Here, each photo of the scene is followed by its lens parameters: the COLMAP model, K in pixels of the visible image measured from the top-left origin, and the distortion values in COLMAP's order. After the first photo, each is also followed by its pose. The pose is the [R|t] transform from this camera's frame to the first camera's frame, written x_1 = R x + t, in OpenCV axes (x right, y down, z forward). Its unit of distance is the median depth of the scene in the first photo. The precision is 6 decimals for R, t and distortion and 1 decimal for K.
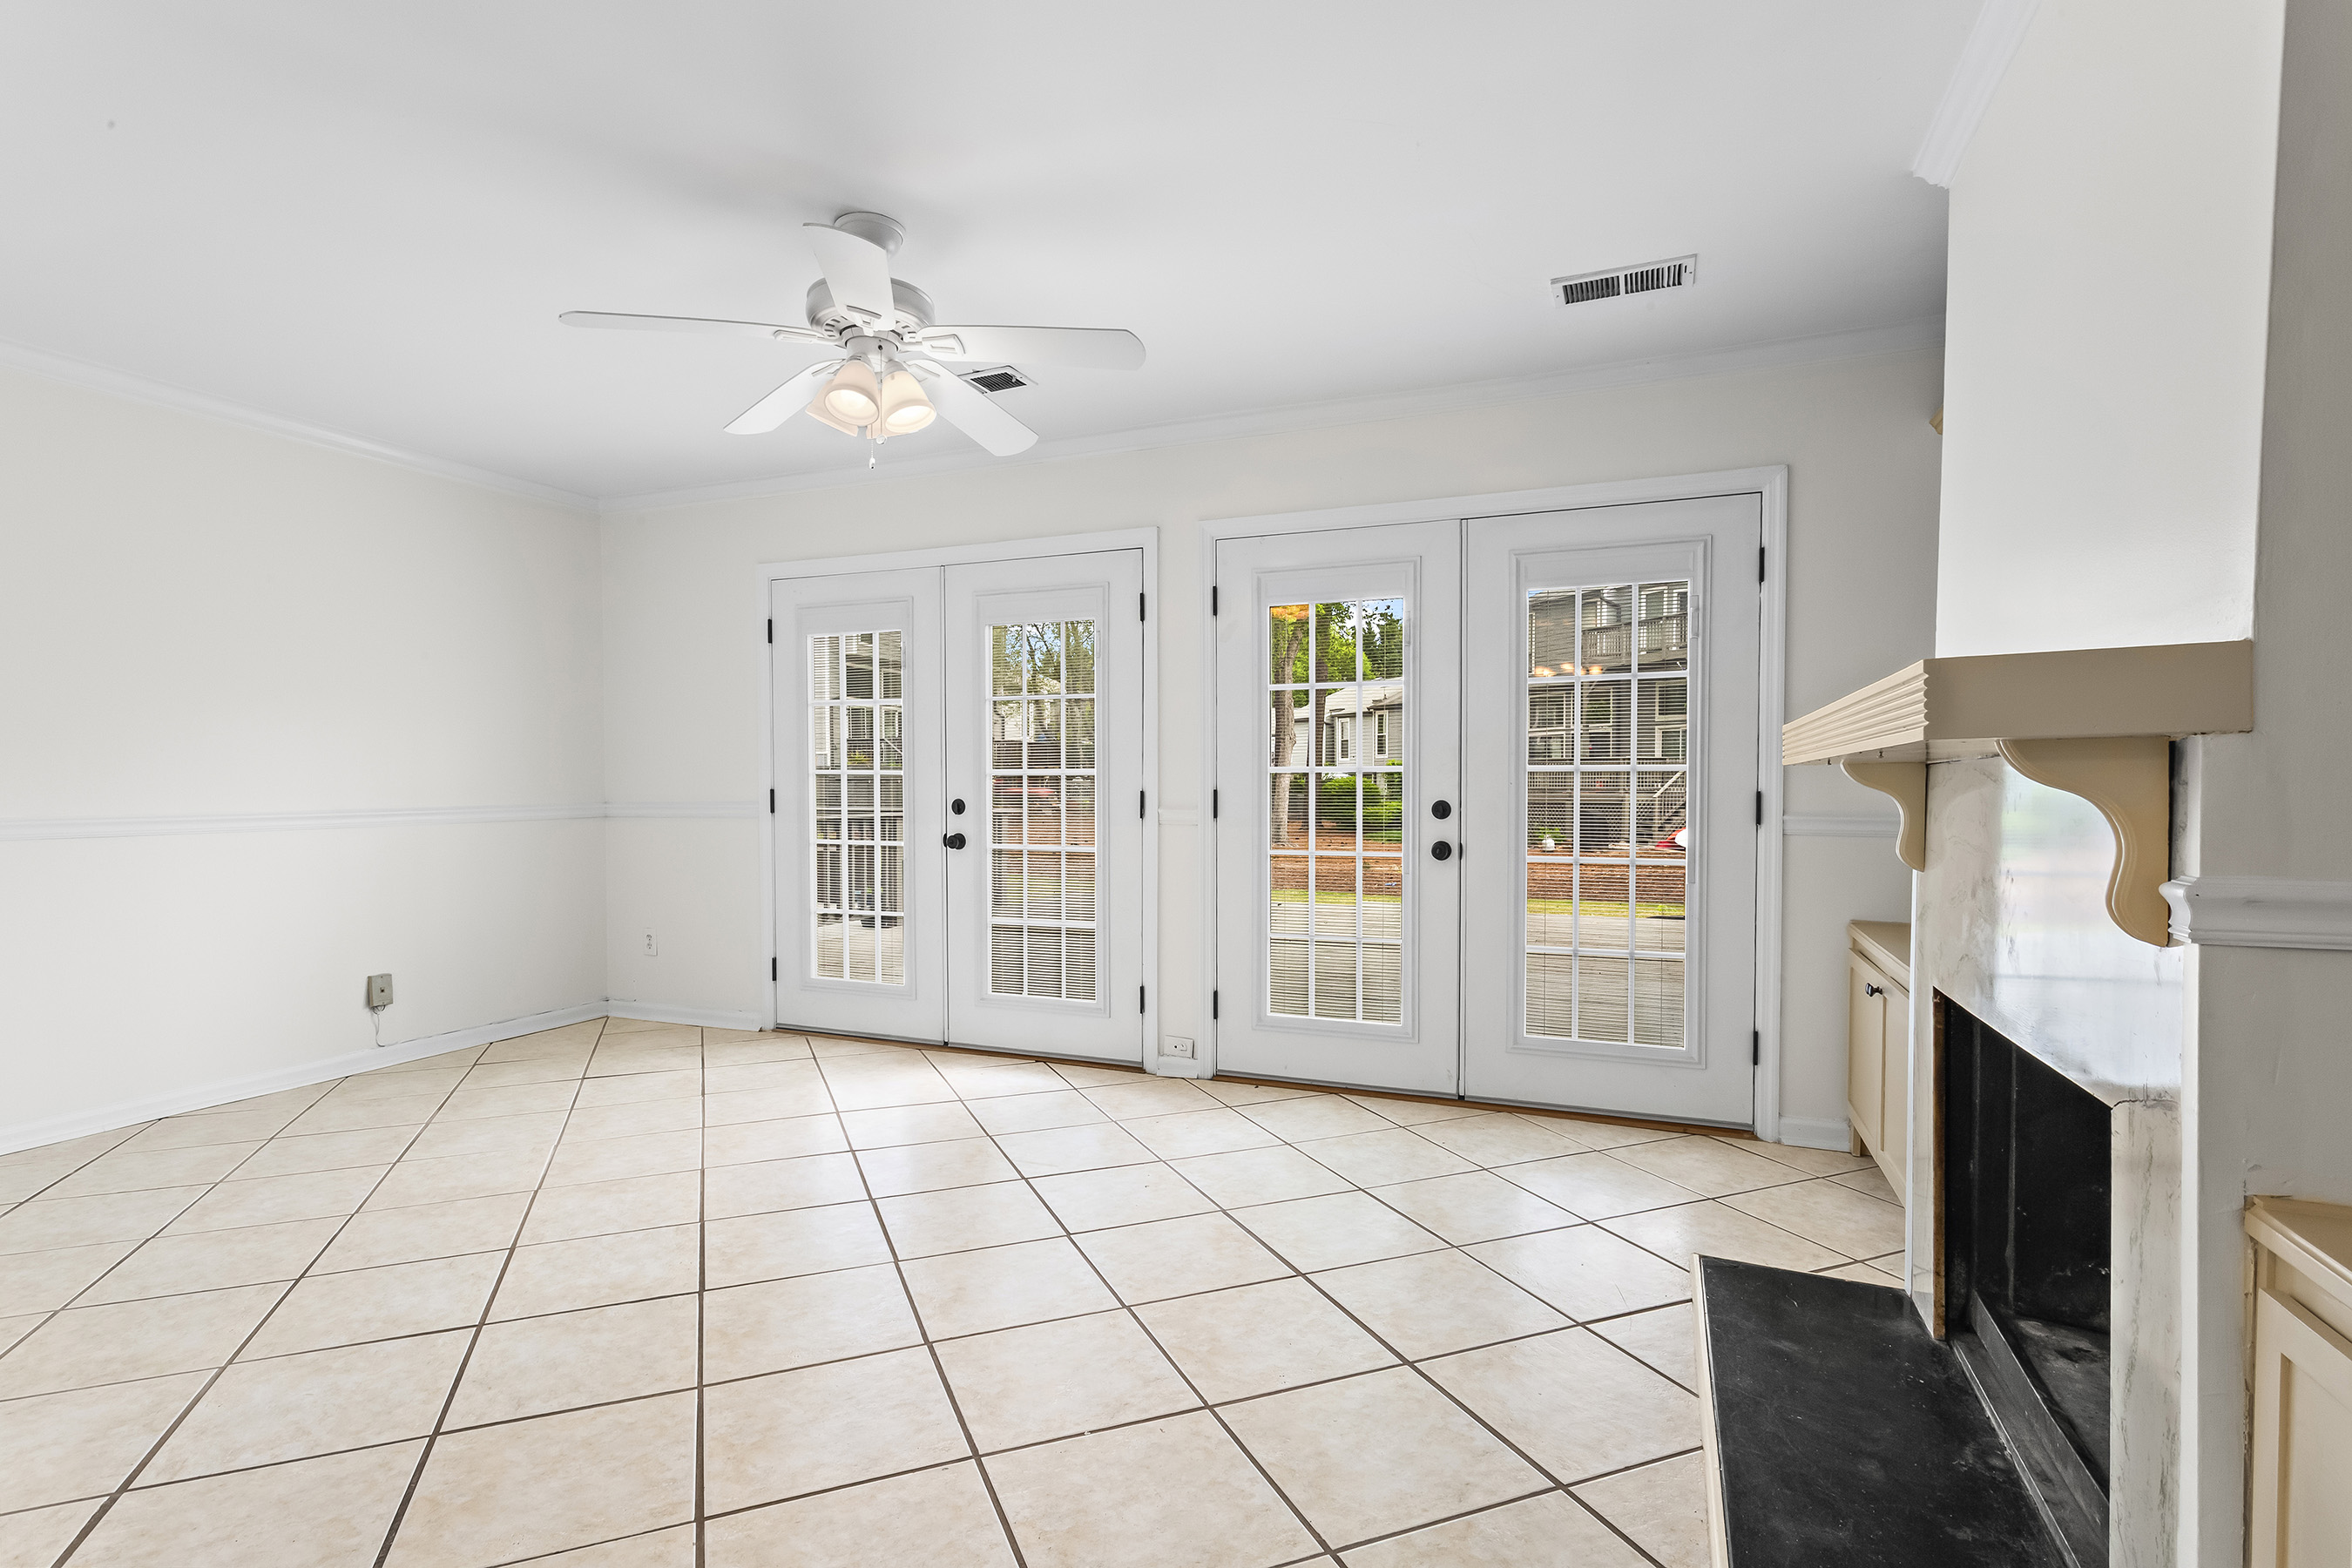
lens RADIAL K [[1139.9, 0, 1160.0], [0, 1139.9, 804.3], [0, 0, 1]] dist [0.003135, -0.000442]
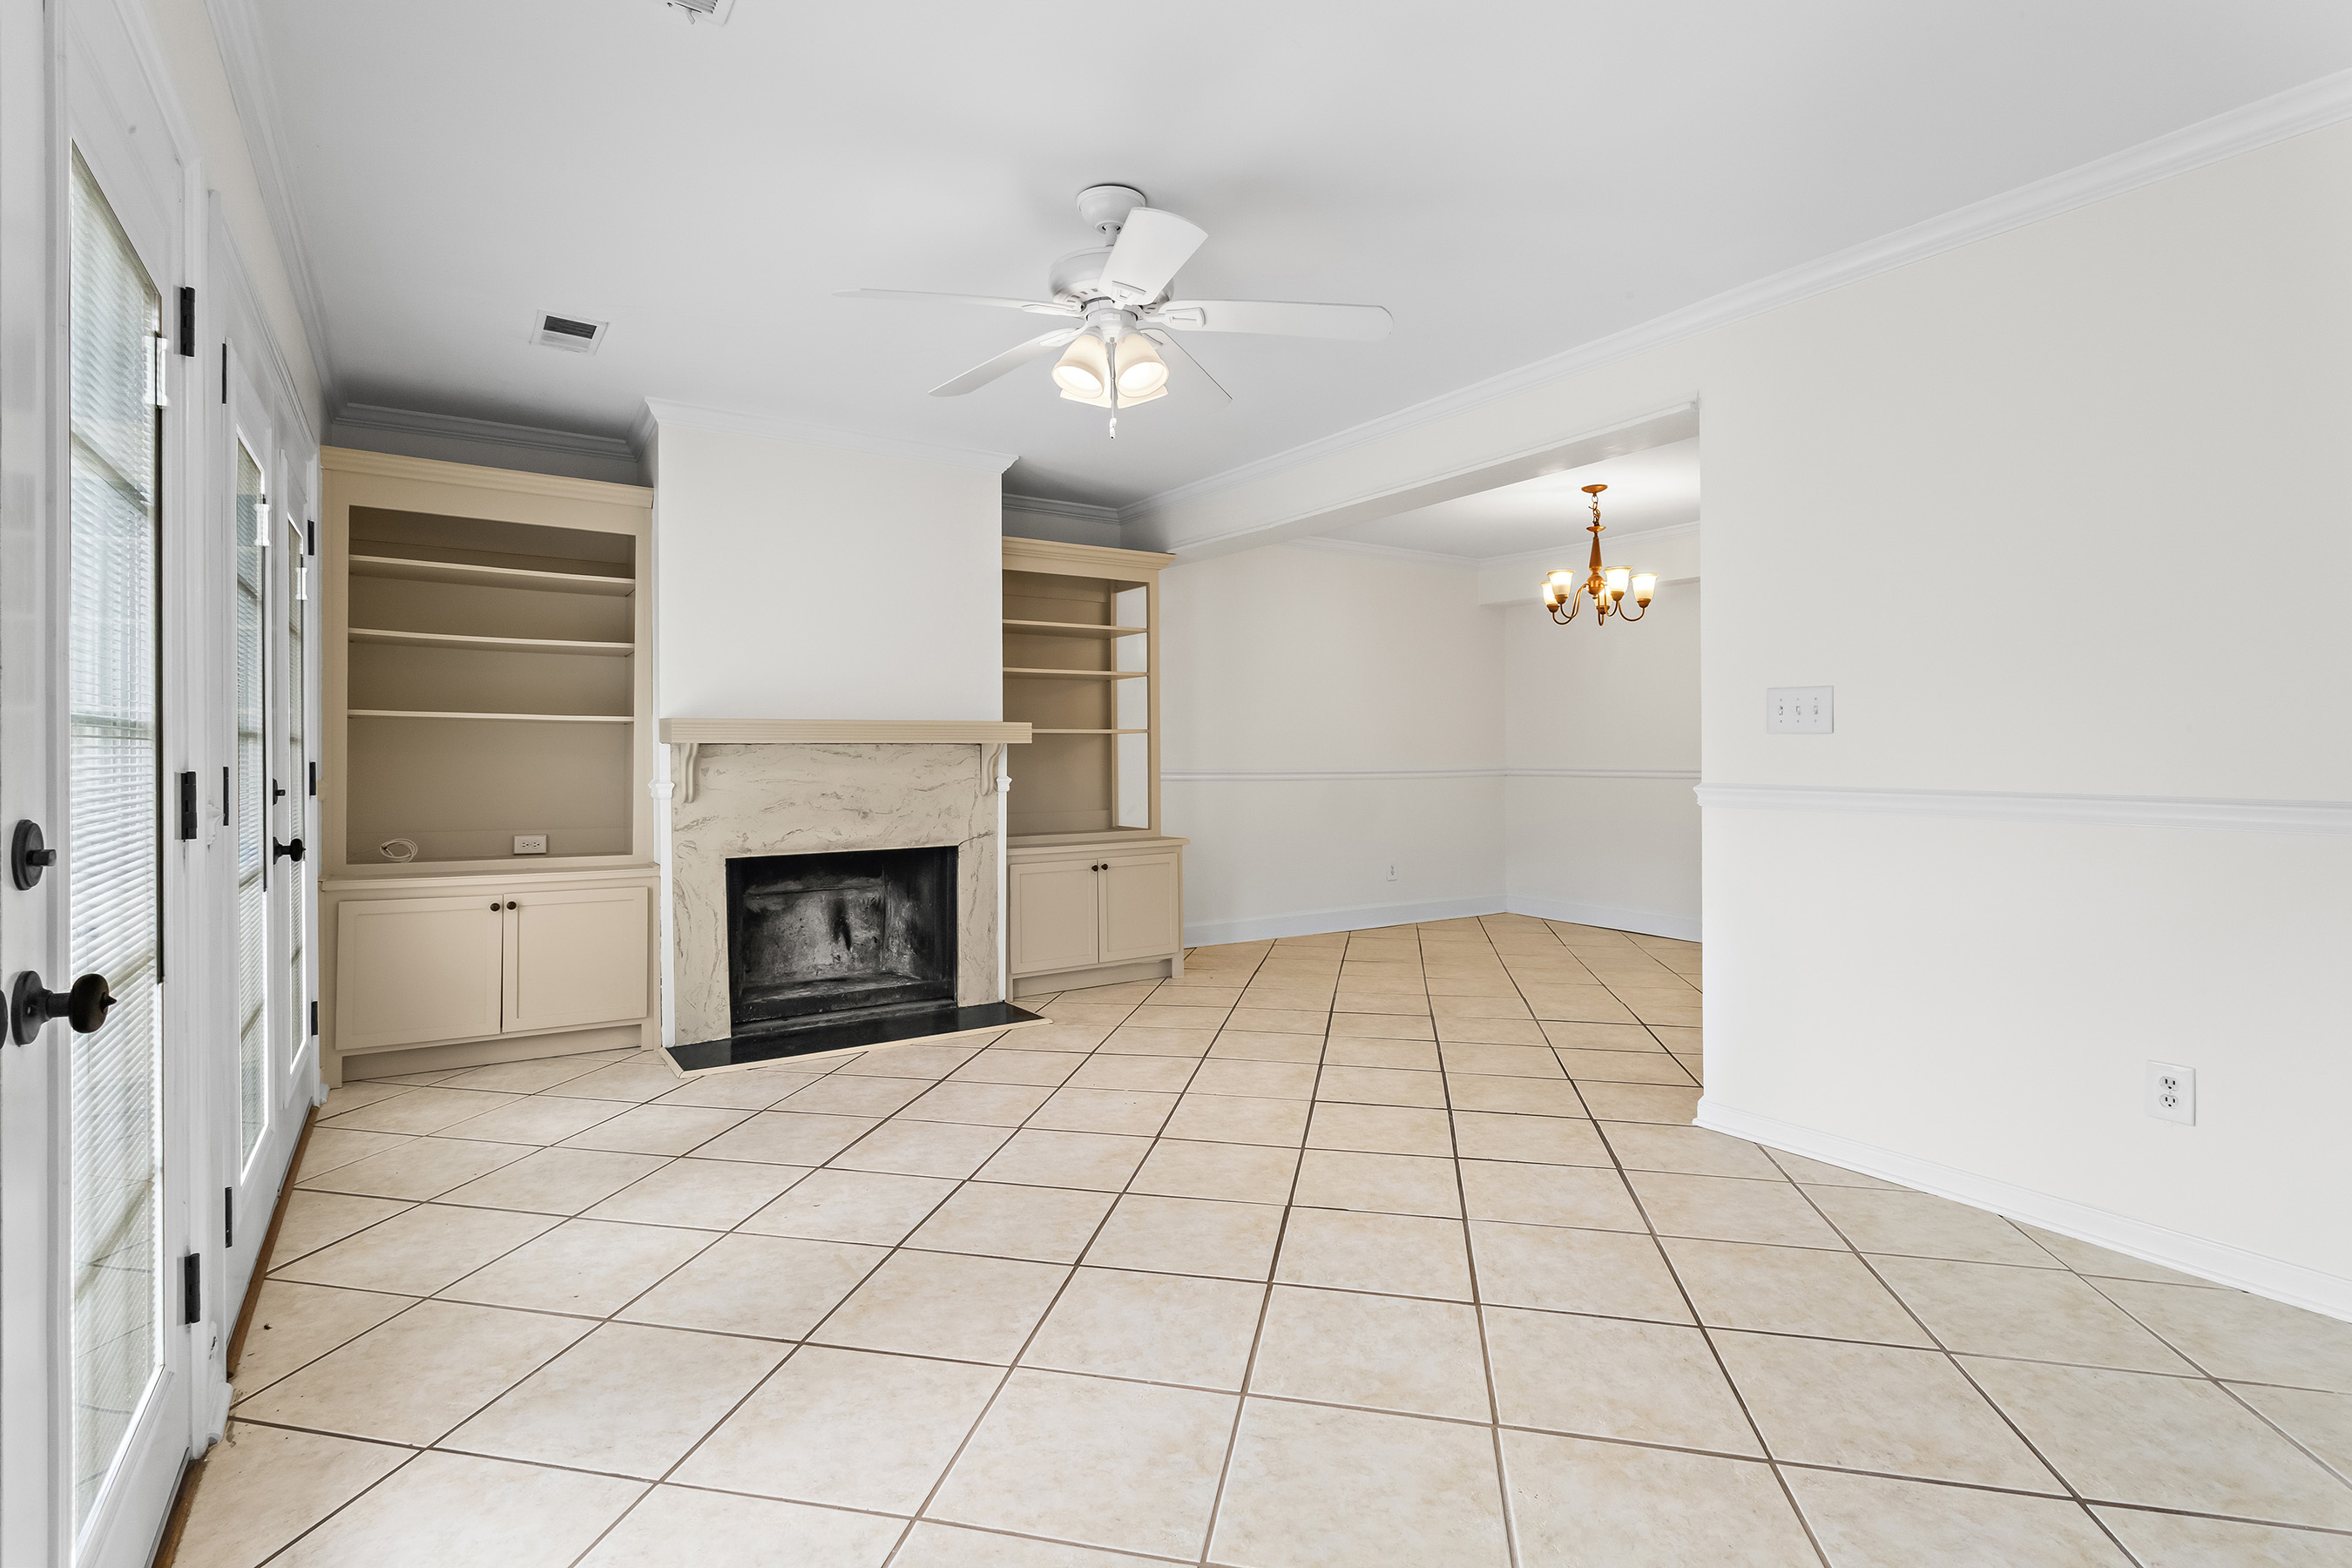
lens RADIAL K [[1119.3, 0, 1154.7], [0, 1119.3, 761.4], [0, 0, 1]] dist [-0.000642, 0.000105]
pose [[-0.830479, -0.001827, 0.557047, -0.650271], [0.010689, 0.999758, 0.019215, -0.024445], [-0.556948, 0.021912, -0.830258, 1.421460]]
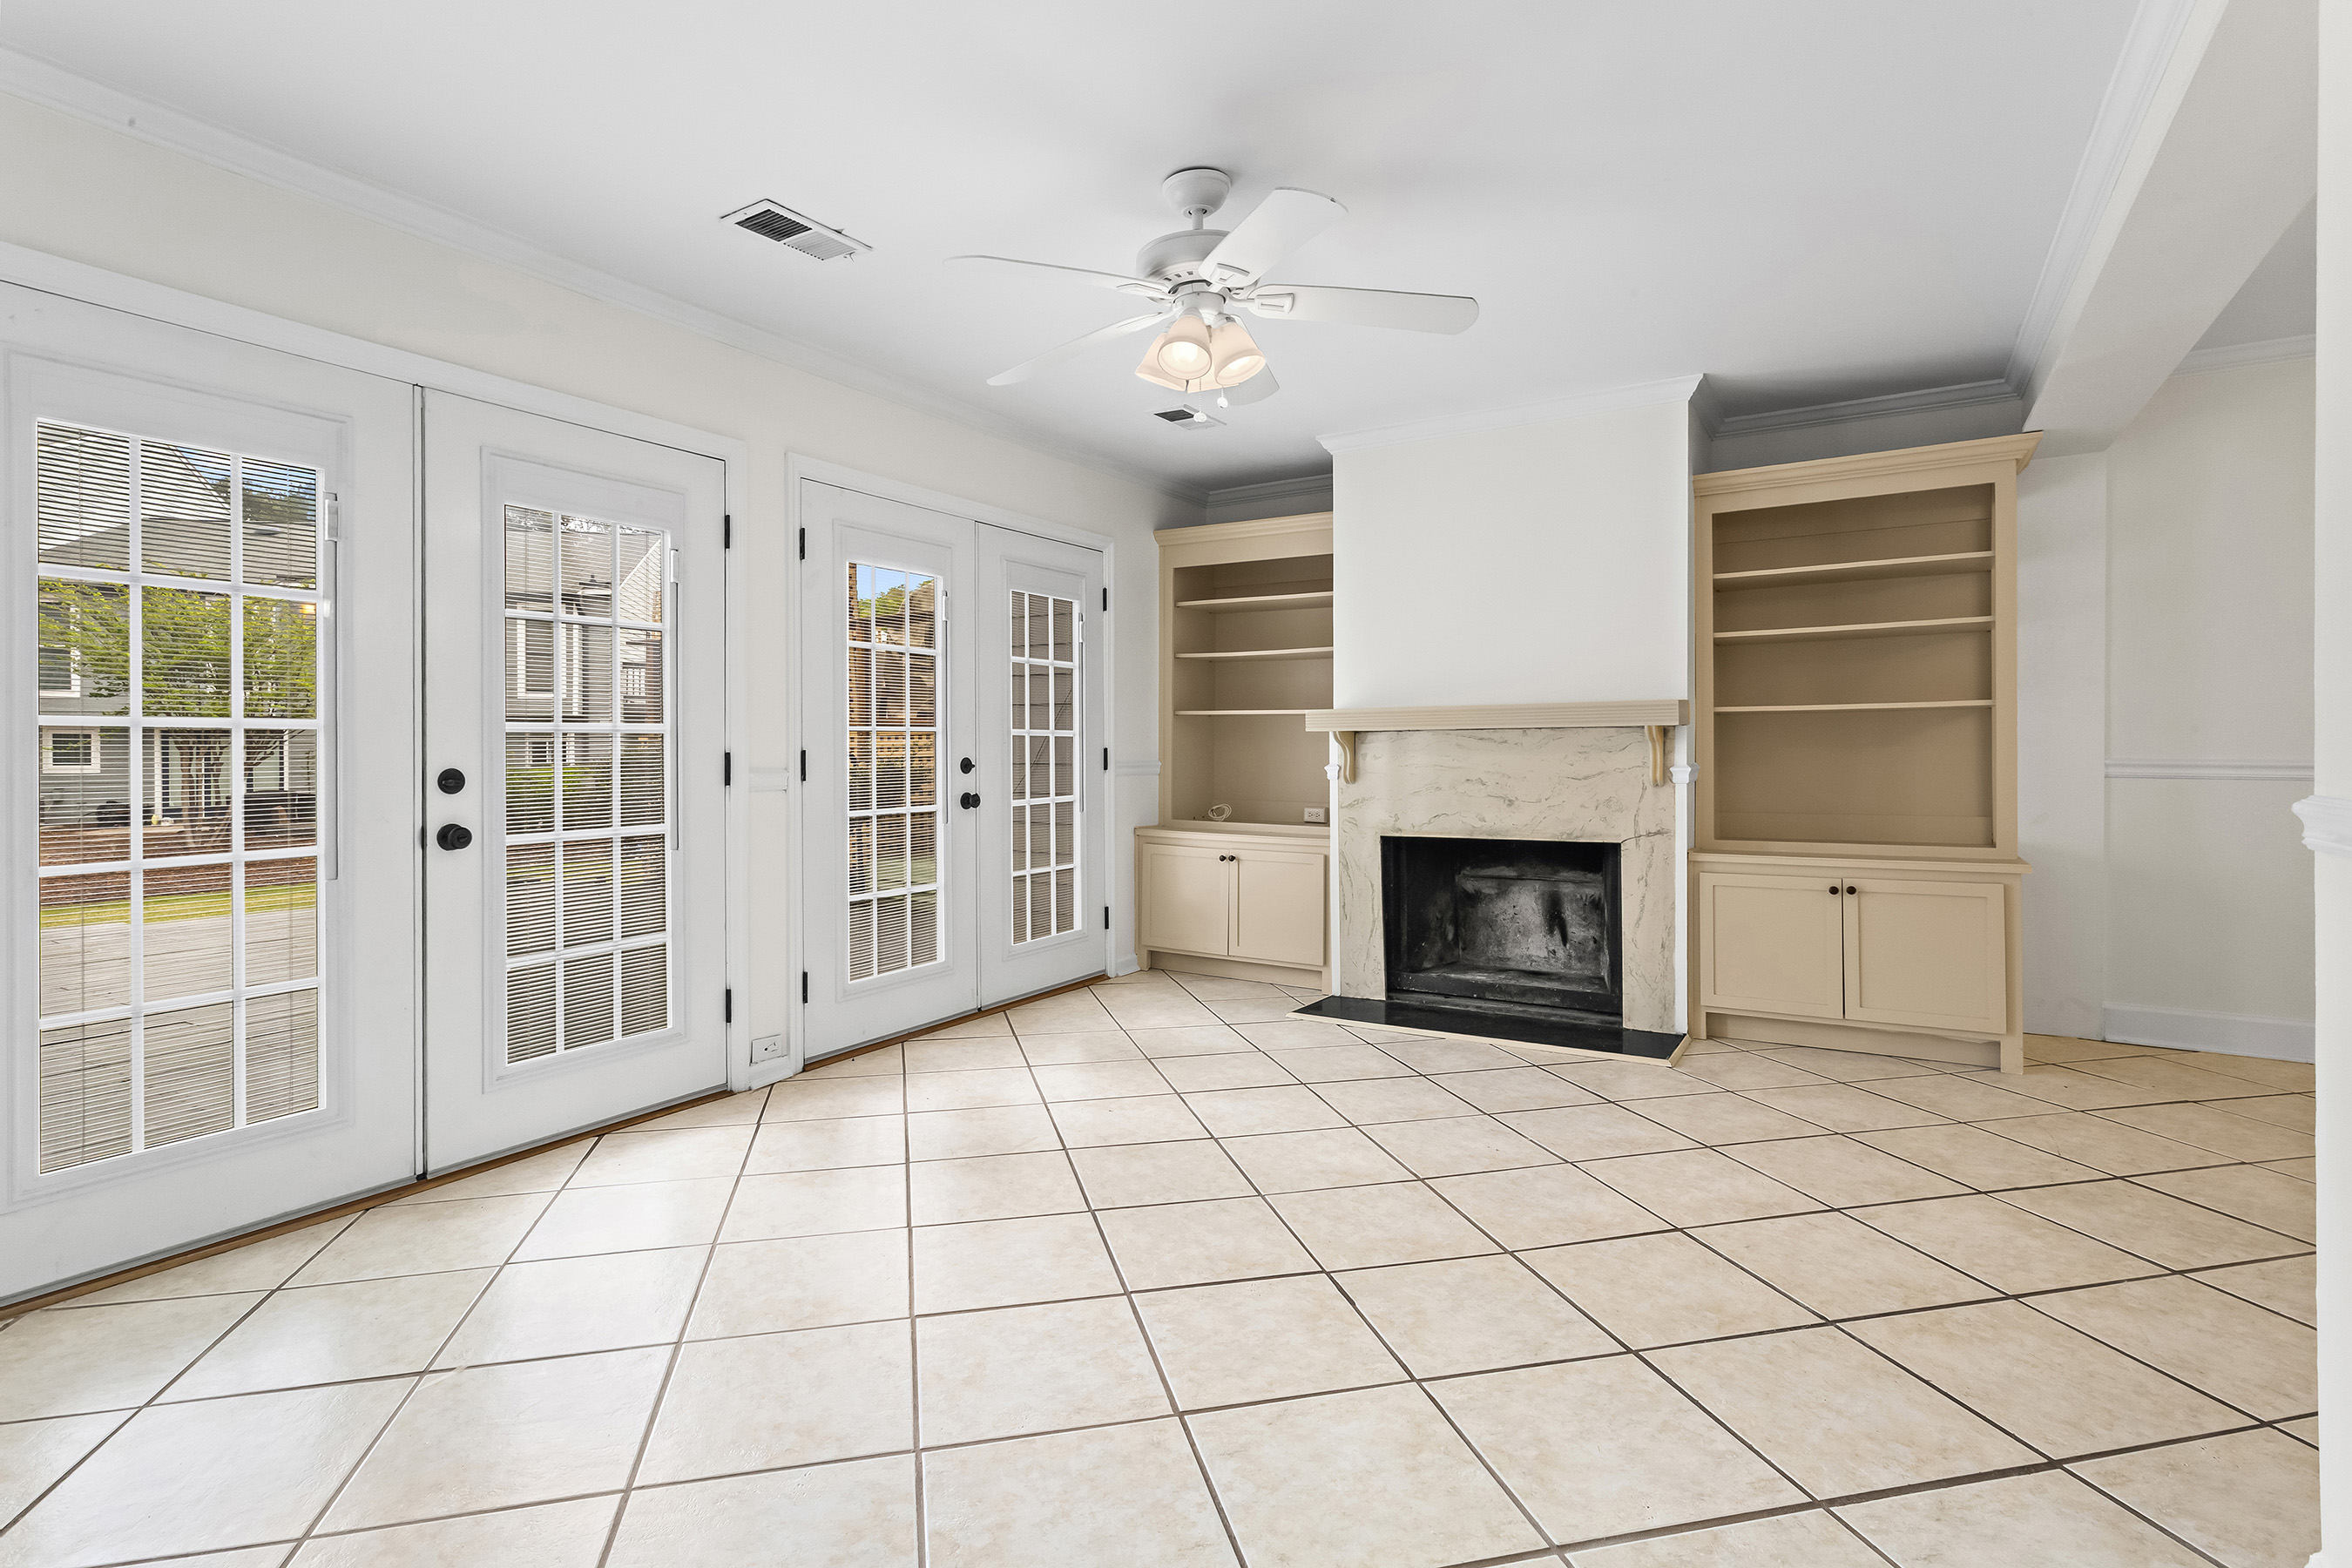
lens RADIAL K [[1134.9, 0, 1159.9], [0, 1134.9, 758.9], [0, 0, 1]] dist [0.001430, 0.001154]
pose [[0.152169, -0.010390, 0.988300, -0.970608], [0.022573, 0.999720, 0.007034, -0.007180], [-0.988097, 0.021239, 0.152361, 0.705798]]
